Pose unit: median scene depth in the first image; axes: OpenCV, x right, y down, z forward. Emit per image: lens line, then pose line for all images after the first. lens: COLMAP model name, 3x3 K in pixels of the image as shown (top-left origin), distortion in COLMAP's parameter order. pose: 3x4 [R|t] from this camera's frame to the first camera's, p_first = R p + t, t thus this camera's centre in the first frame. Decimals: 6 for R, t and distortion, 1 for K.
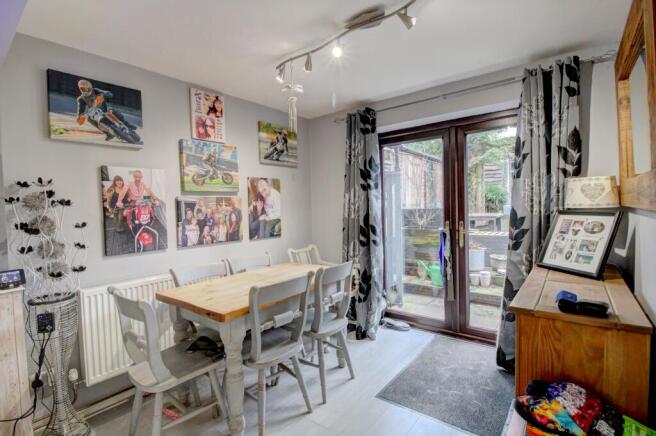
lens RADIAL K [[314.3, 0, 328.7], [0, 314.3, 218.4], [0, 0, 1]] dist [-0.004592, -0.001570]
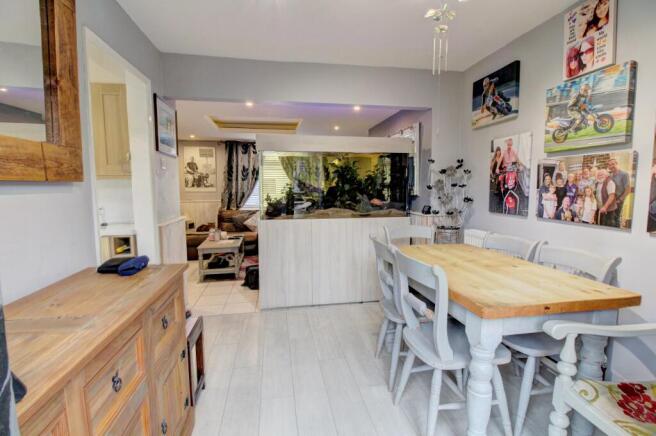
lens RADIAL K [[314.3, 0, 328.3], [0, 314.3, 215.6], [0, 0, 1]] dist [-0.004592, -0.001570]
pose [[-0.666418, 0.097704, -0.739149, 0.562002], [-0.008564, 0.990308, 0.138624, -0.030447], [0.745529, 0.098711, -0.659122, 1.120360]]
